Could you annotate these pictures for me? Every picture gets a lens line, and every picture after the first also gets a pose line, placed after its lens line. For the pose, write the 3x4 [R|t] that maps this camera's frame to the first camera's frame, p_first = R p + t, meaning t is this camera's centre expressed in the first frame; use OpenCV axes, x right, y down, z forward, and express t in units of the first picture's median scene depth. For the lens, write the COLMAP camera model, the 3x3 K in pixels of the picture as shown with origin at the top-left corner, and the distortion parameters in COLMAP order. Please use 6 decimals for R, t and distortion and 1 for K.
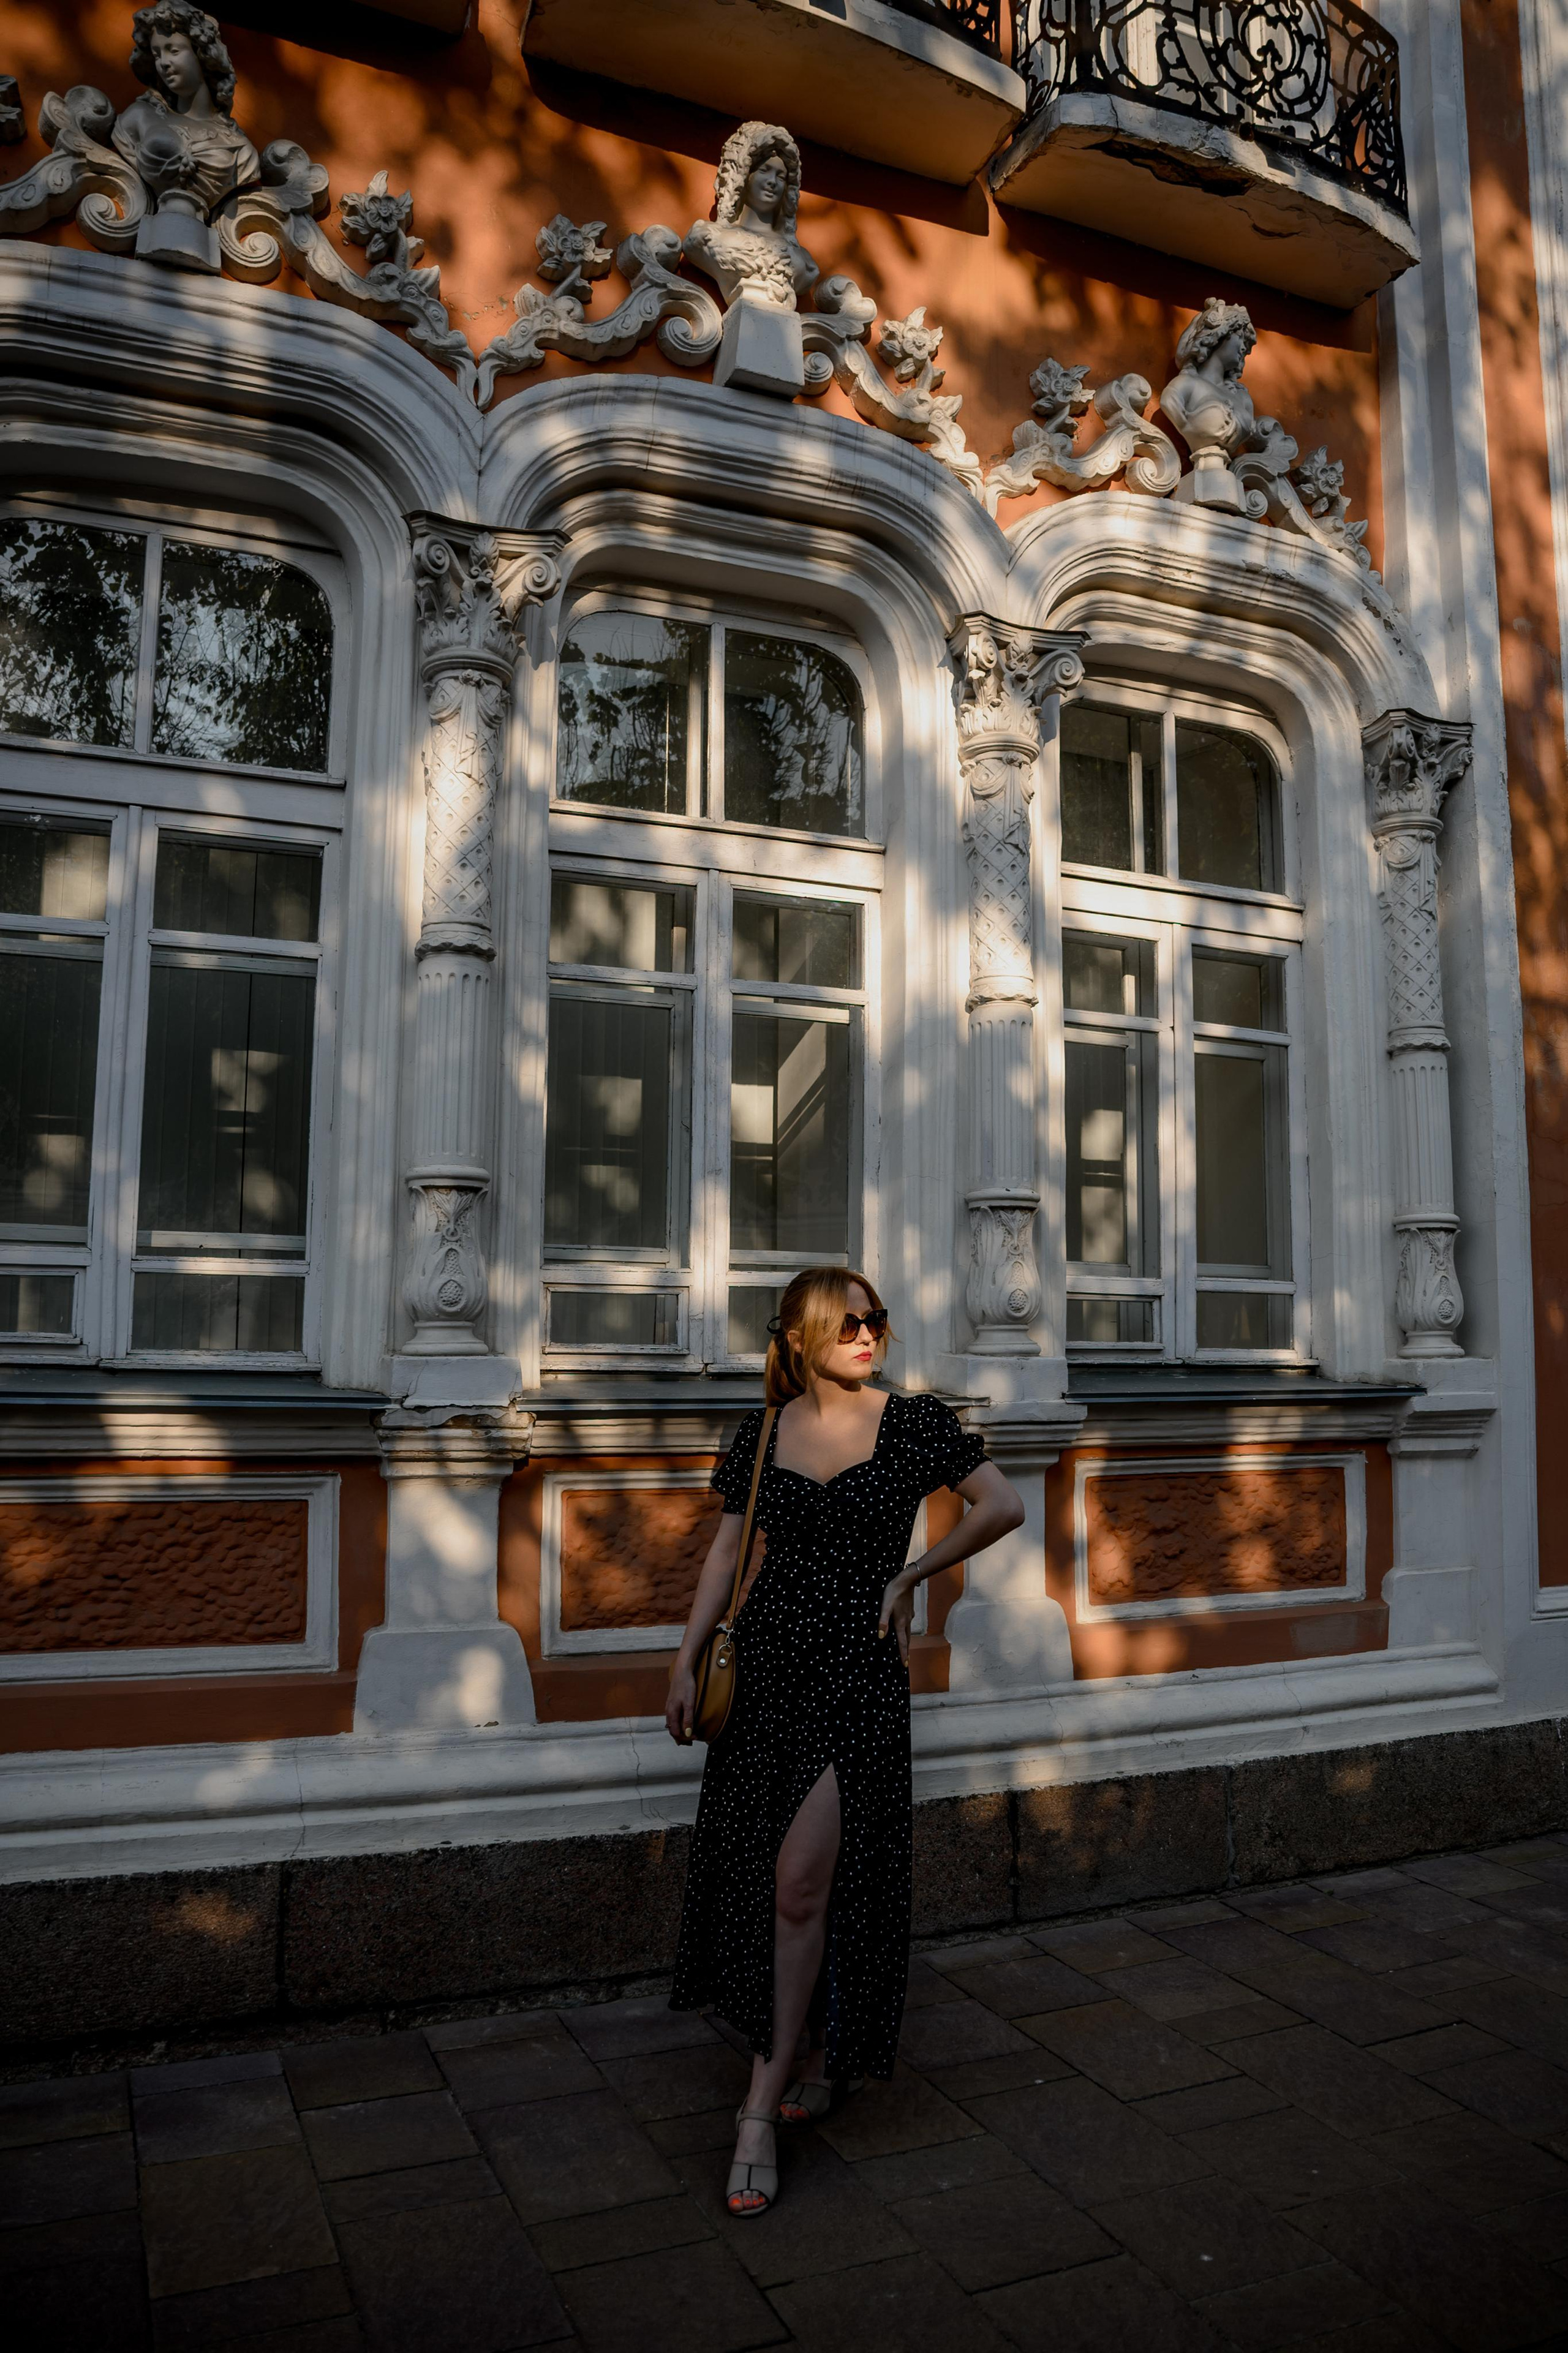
lens RADIAL K [[1657.5, 0, 776.7], [0, 1657.5, 1165.4], [0, 0, 1]] dist [-0.069701, -0.009325]
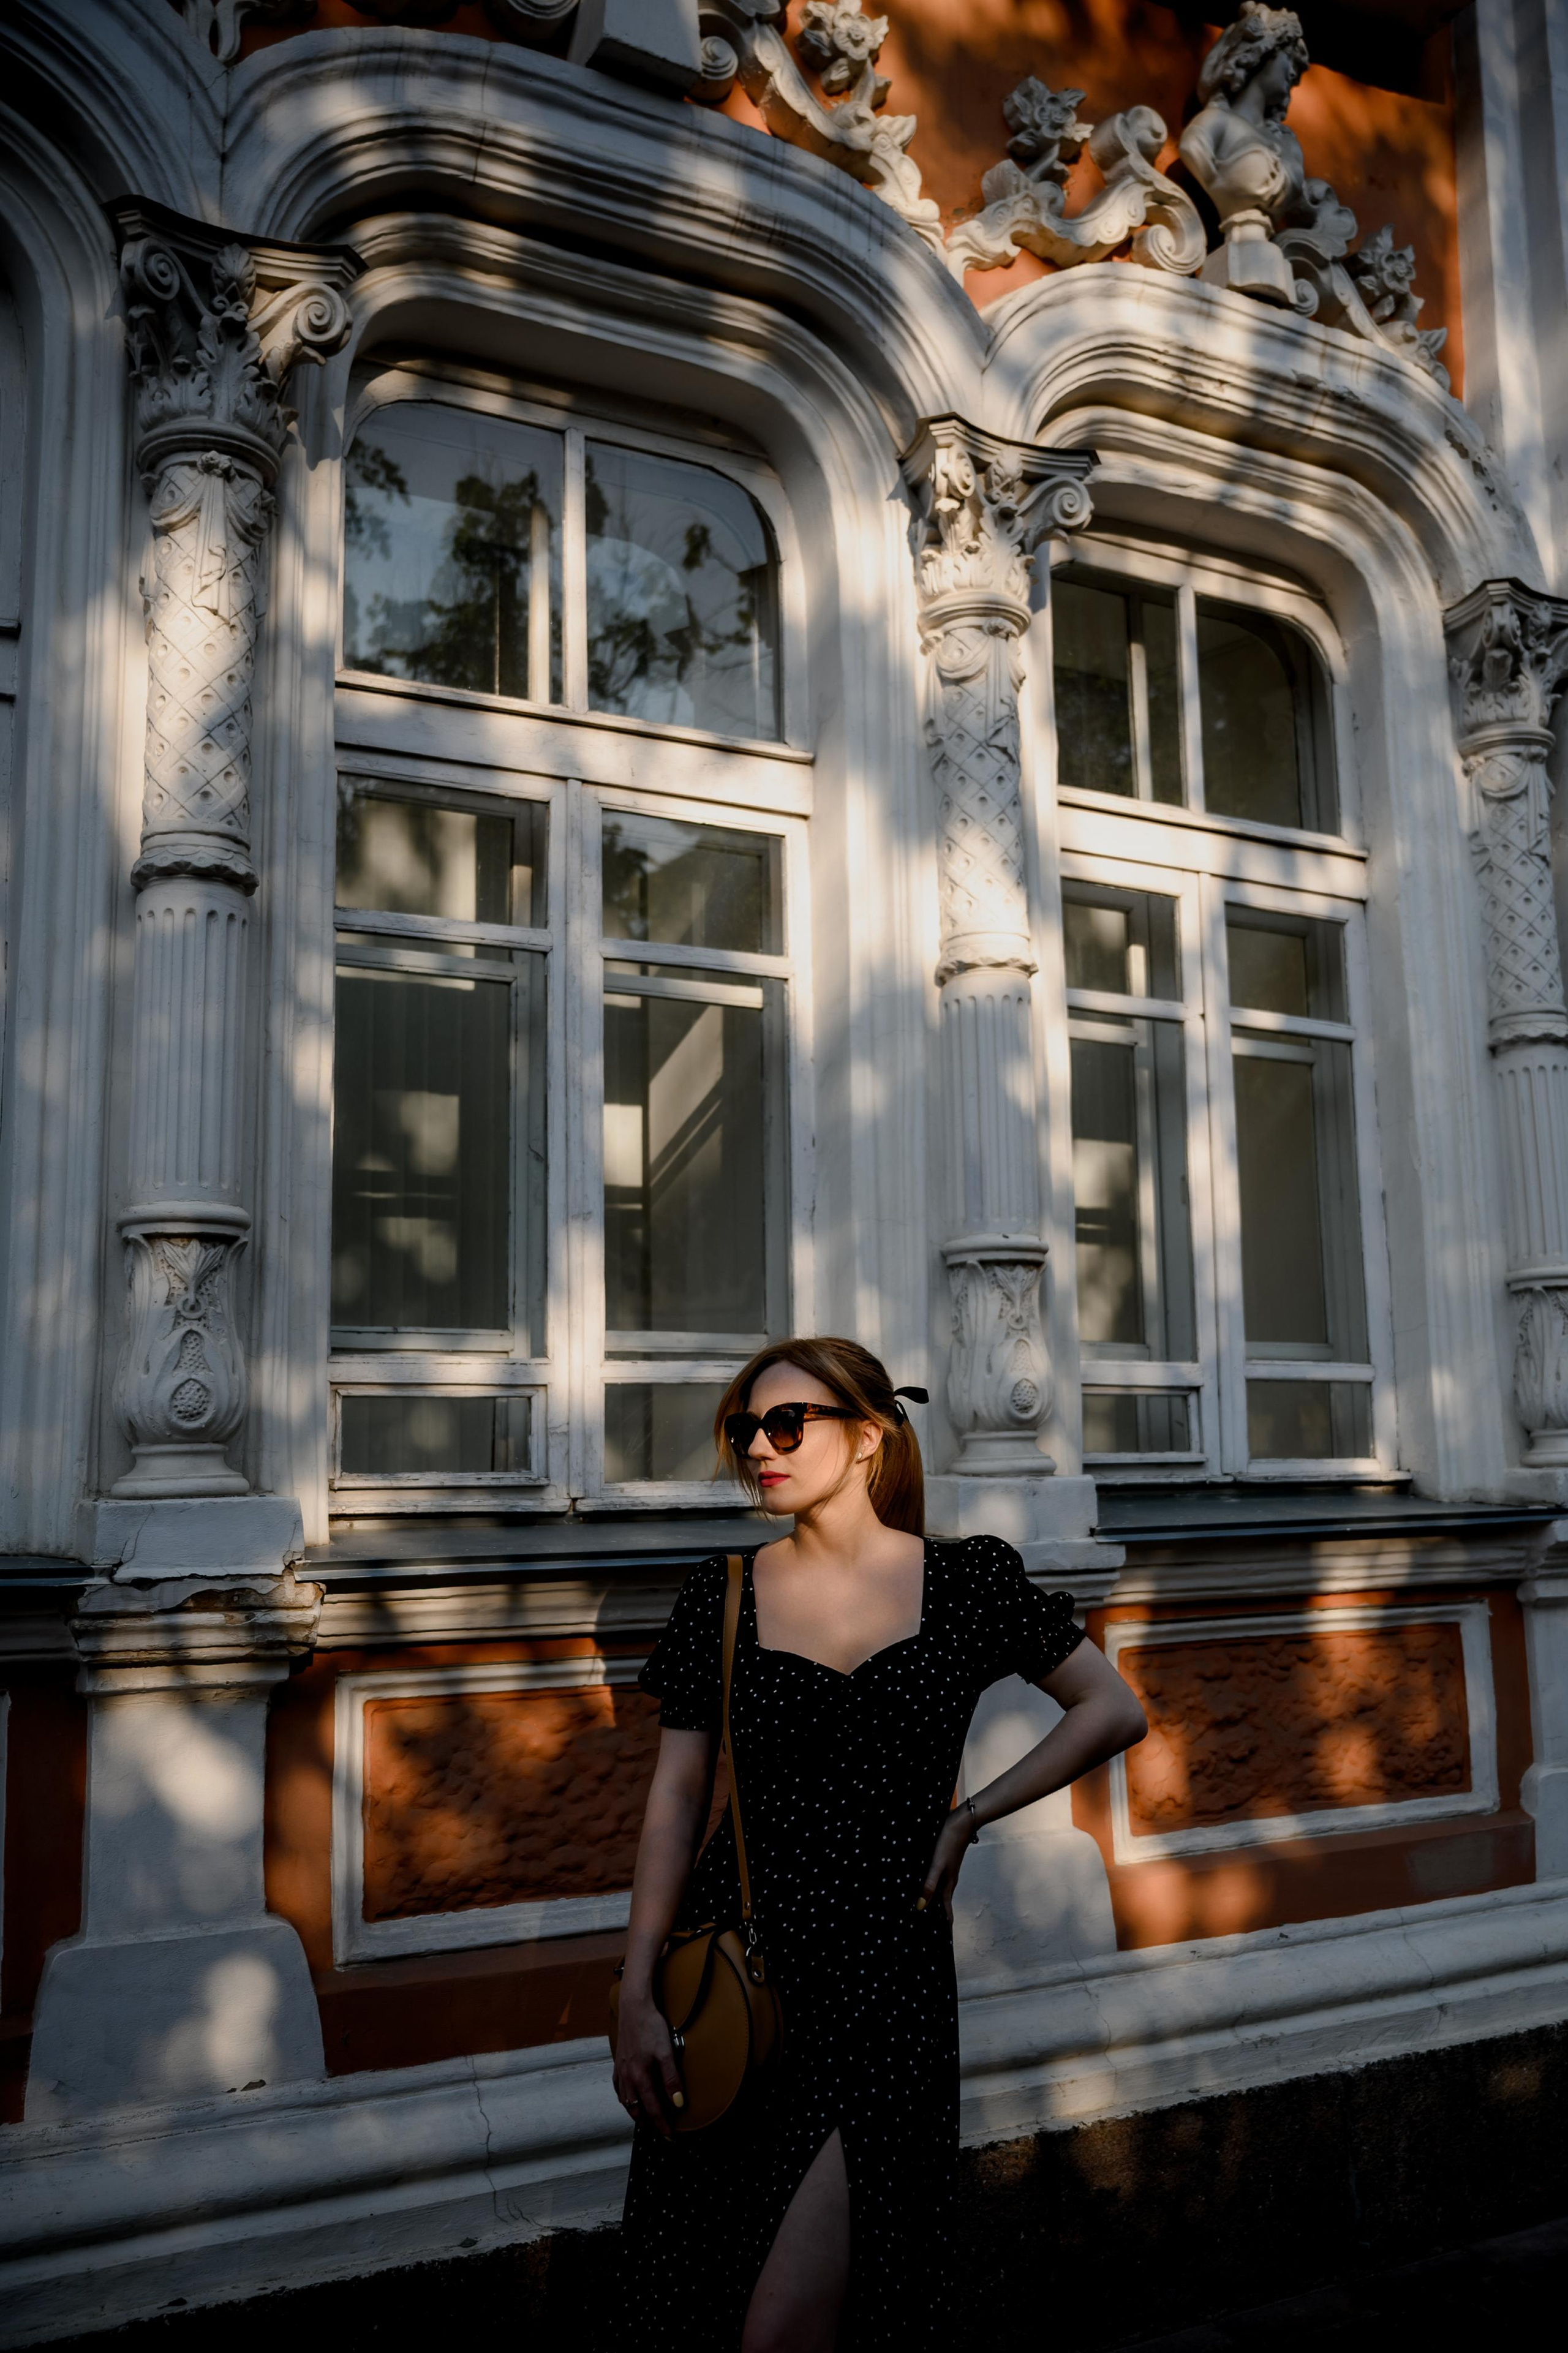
lens RADIAL K [[2032.6, 0, 789.4], [0, 2032.6, 1162.5], [0, 0, 1]] dist [-0.019945, 0.064904]
pose [[0.994461, -0.010404, 0.104585, -0.039202], [0.014945, 0.998975, -0.042728, 0.018734], [-0.104034, 0.044054, 0.993598, 0.154285]]
